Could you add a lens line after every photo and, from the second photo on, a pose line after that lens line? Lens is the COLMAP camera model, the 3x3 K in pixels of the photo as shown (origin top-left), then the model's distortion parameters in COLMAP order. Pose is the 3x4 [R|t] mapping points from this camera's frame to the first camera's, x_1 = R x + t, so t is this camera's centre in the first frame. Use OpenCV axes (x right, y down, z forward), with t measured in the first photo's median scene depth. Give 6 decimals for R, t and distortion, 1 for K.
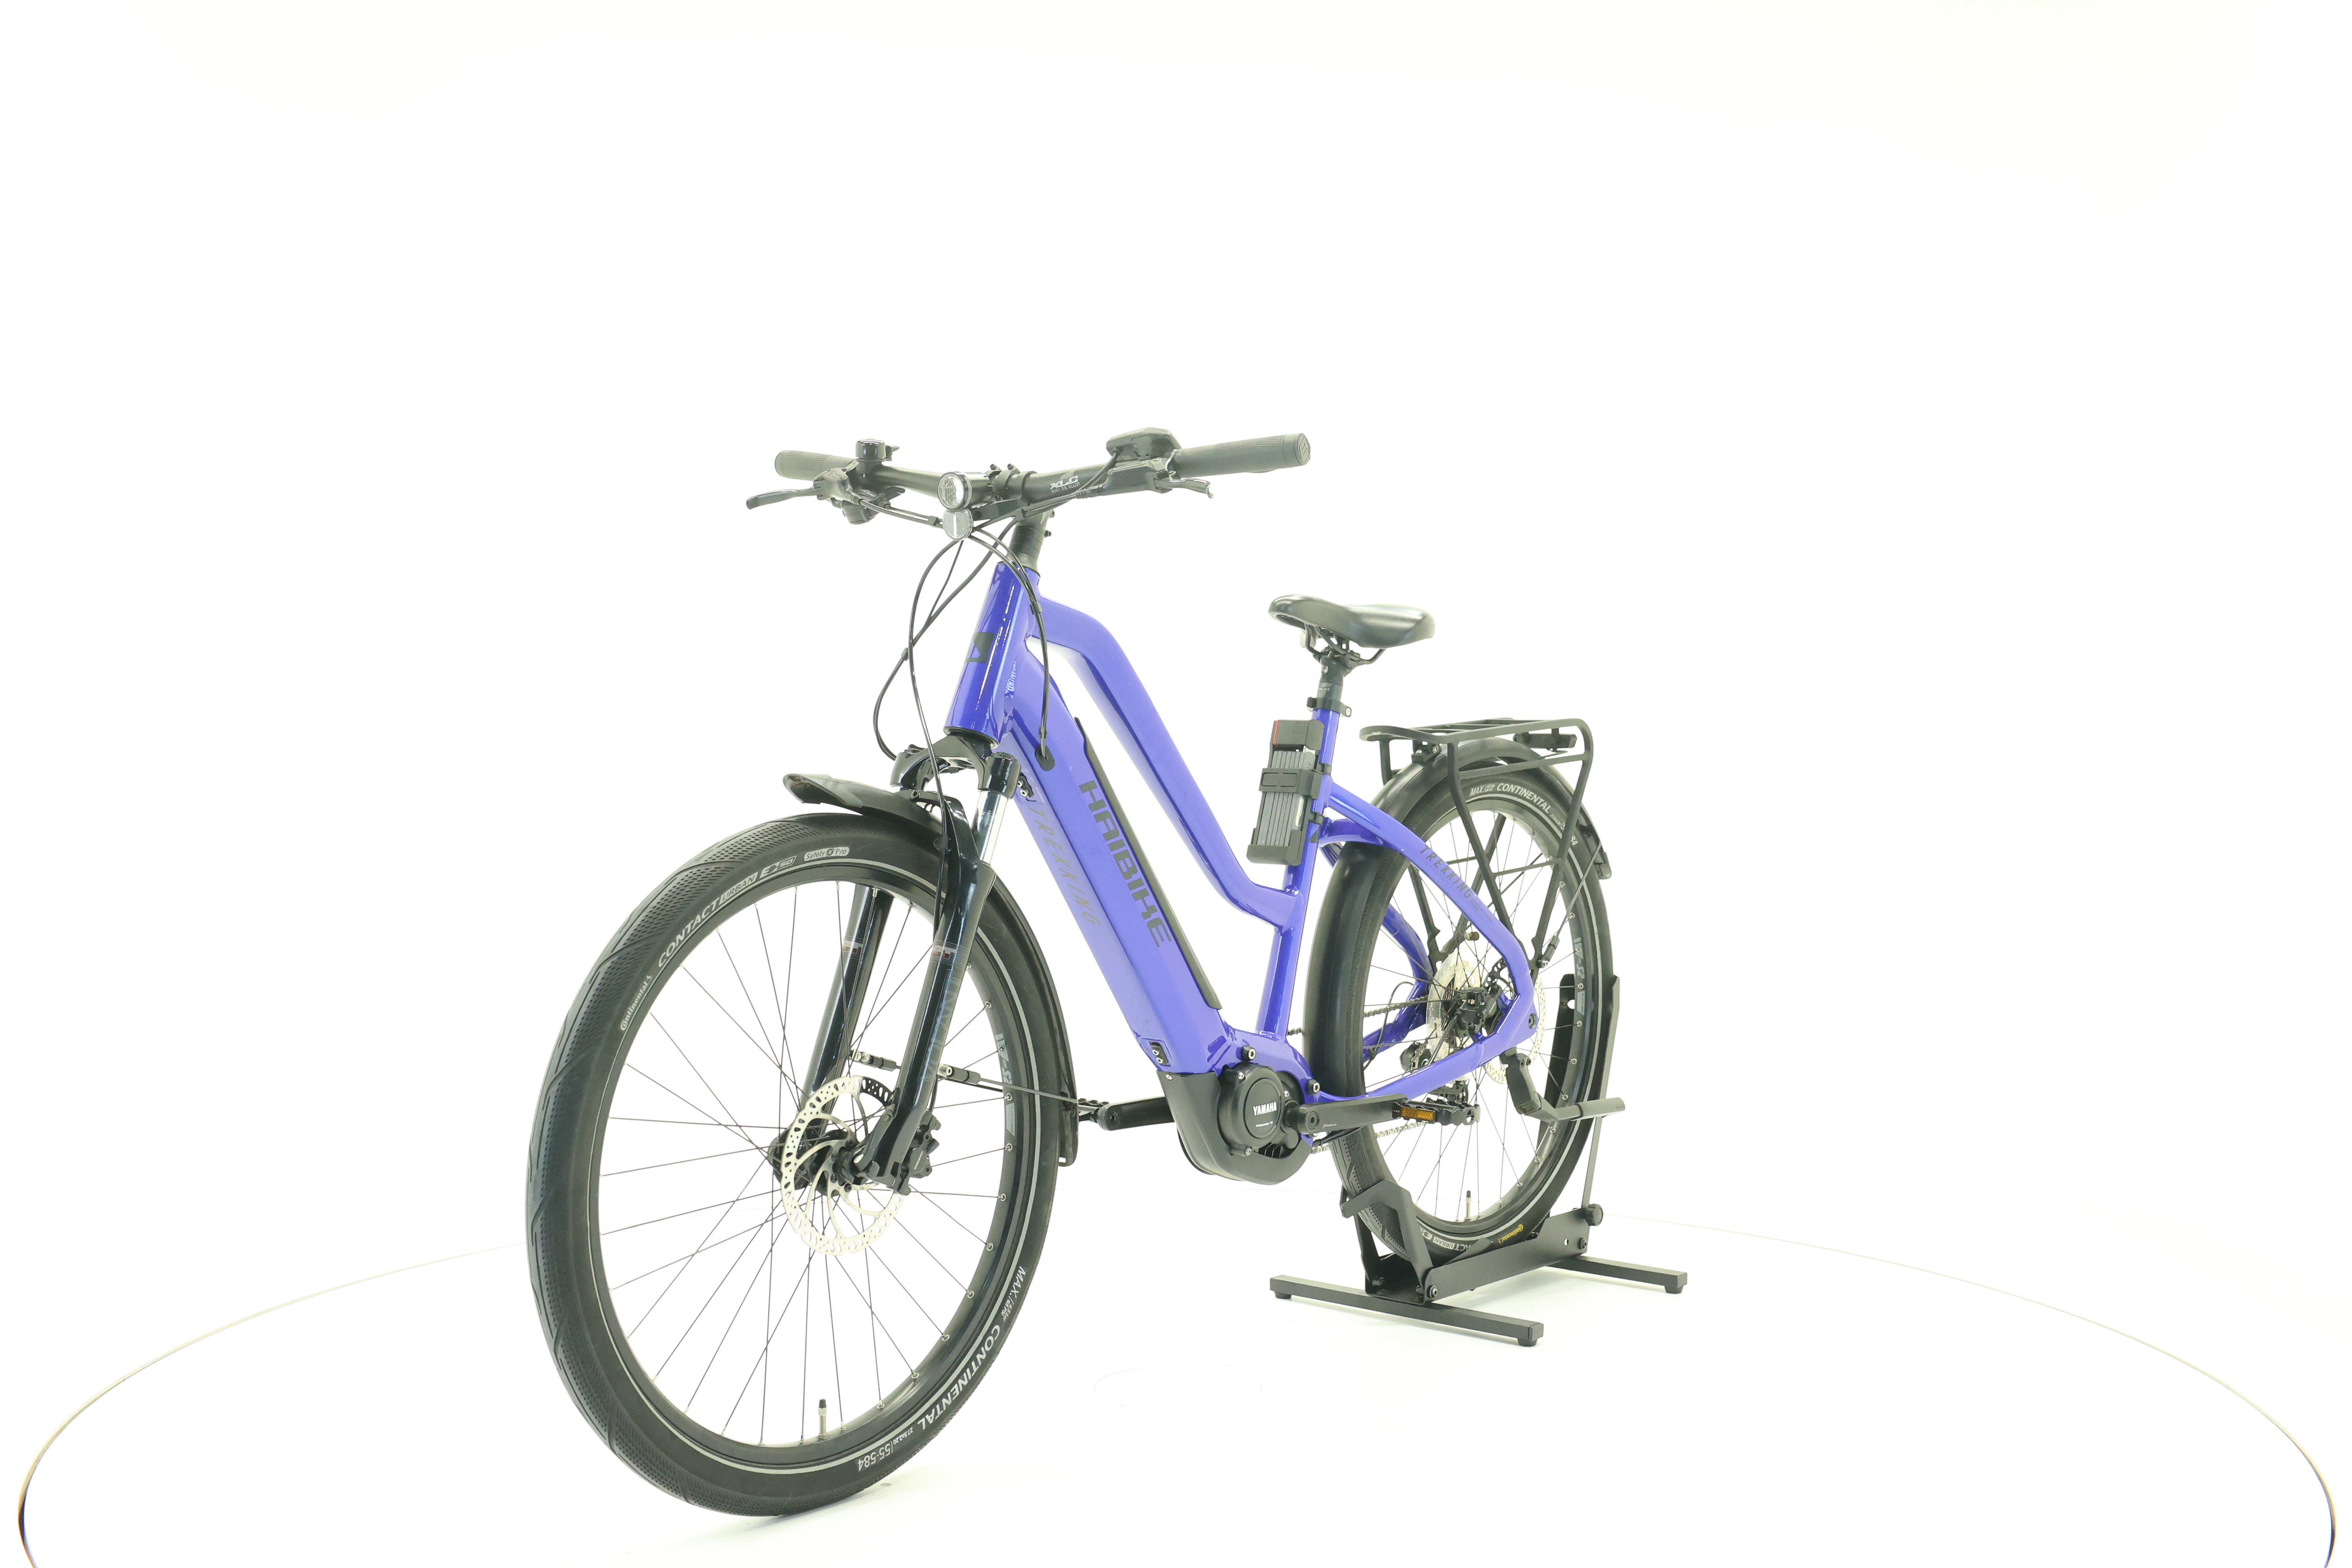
lens RADIAL K [[2501.8, 0, 1182.2], [0, 2501.8, 787.0], [0, 0, 1]] dist [-0.001424, 0.000000]
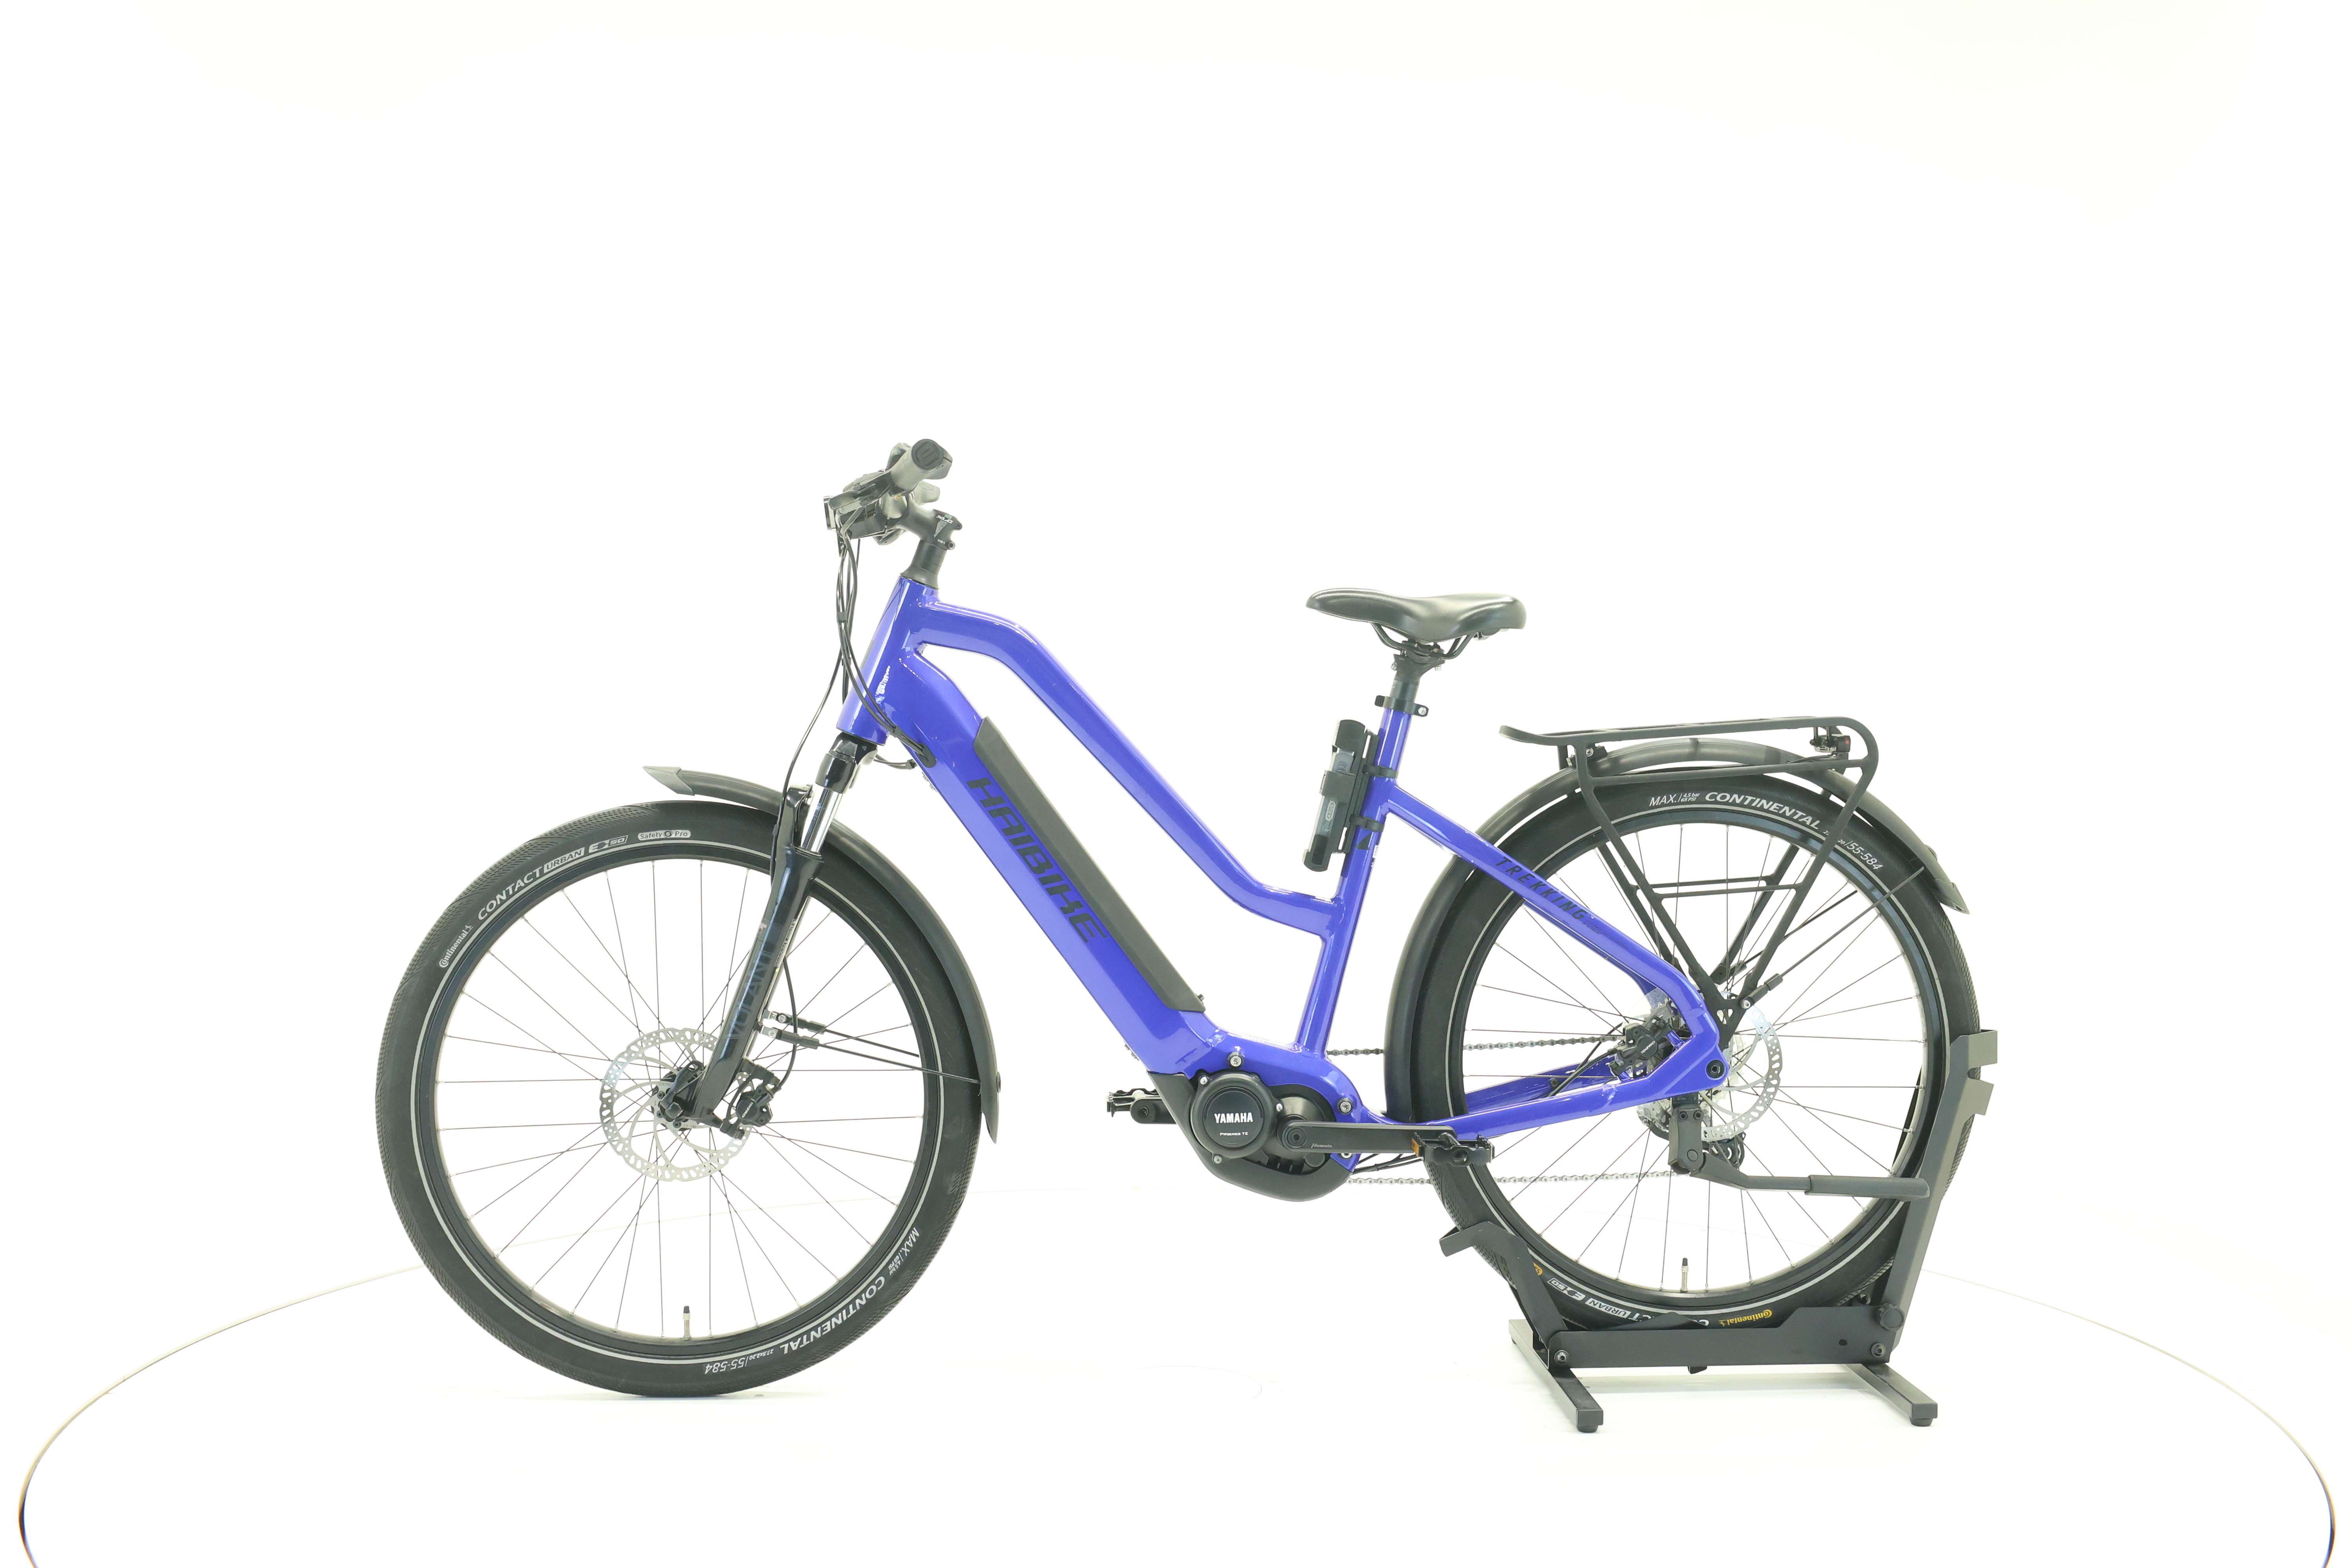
lens RADIAL K [[2501.8, 0, 1184.6], [0, 2501.8, 781.9], [0, 0, 1]] dist [-0.001424, 0.000000]
pose [[0.684736, 0.012504, -0.728684, 0.735371], [-0.017349, 0.999849, 0.000855, -0.002885], [0.728585, 0.012057, 0.684850, 0.318355]]
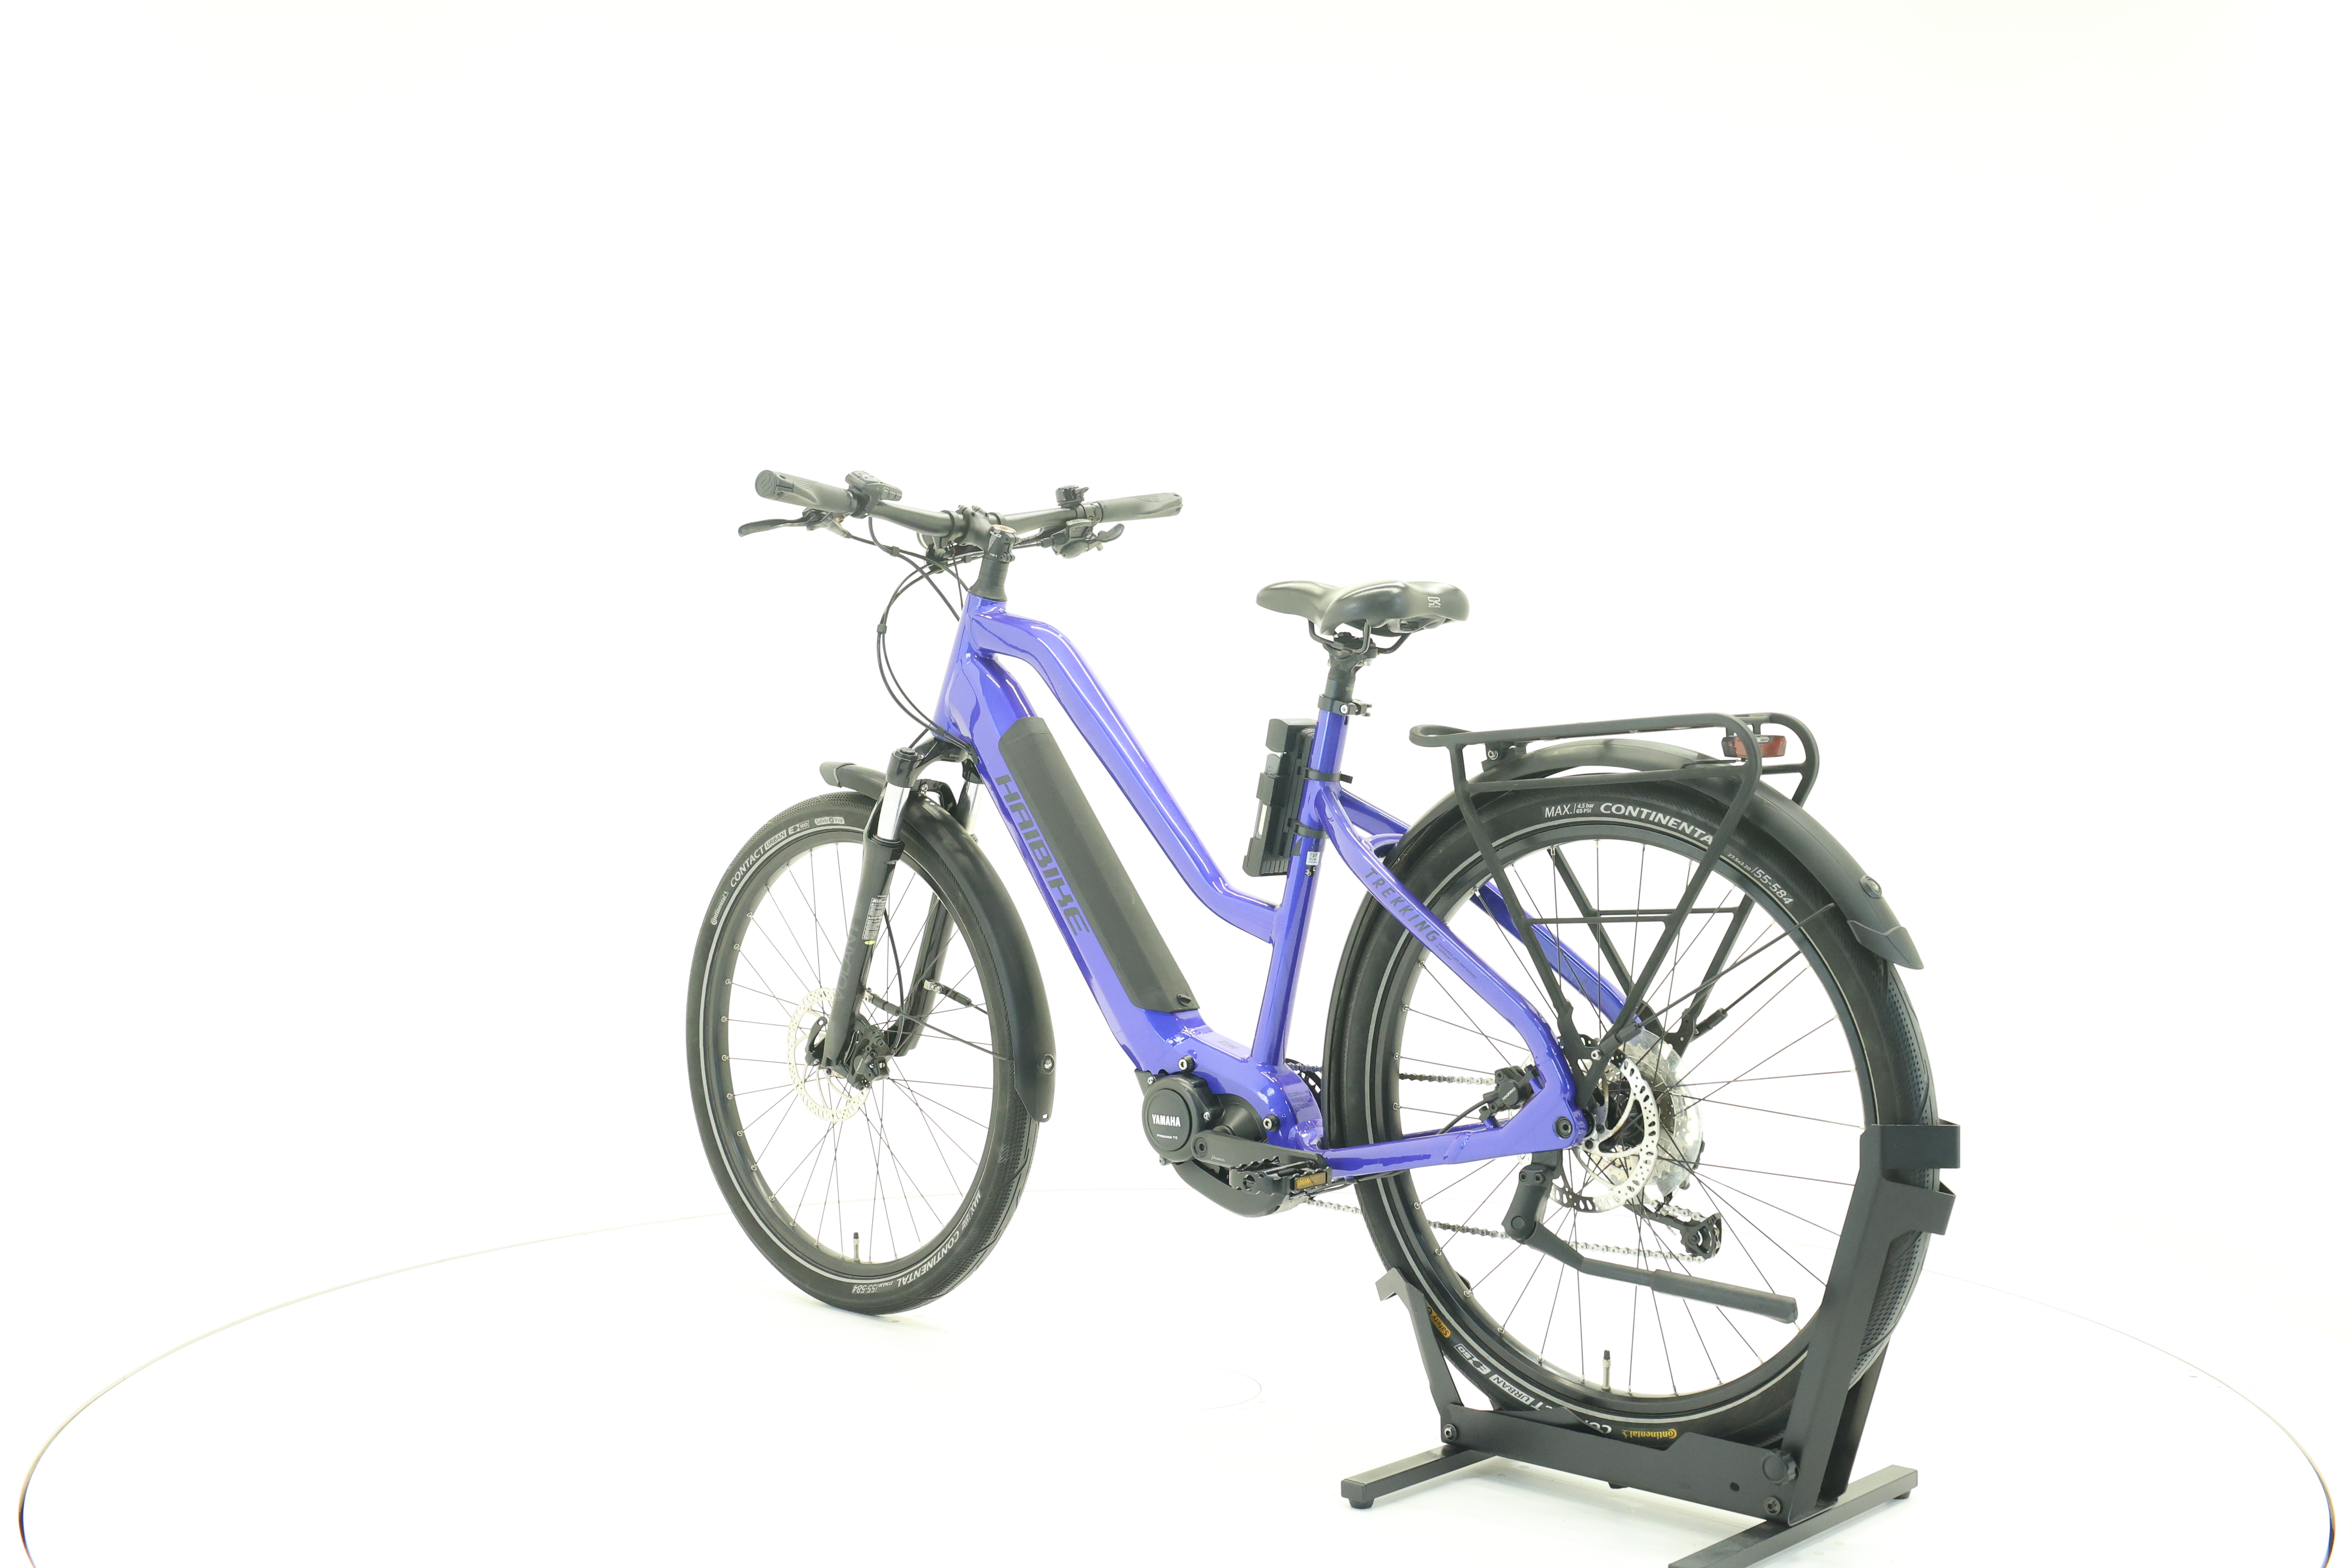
lens RADIAL K [[2501.8, 0, 1174.7], [0, 2501.8, 776.0], [0, 0, 1]] dist [-0.001424, 0.000000]
pose [[-0.057590, 0.013292, -0.998252, 1.006125], [-0.026970, 0.999526, 0.014864, -0.019327], [0.997976, 0.027779, -0.057205, 1.063216]]
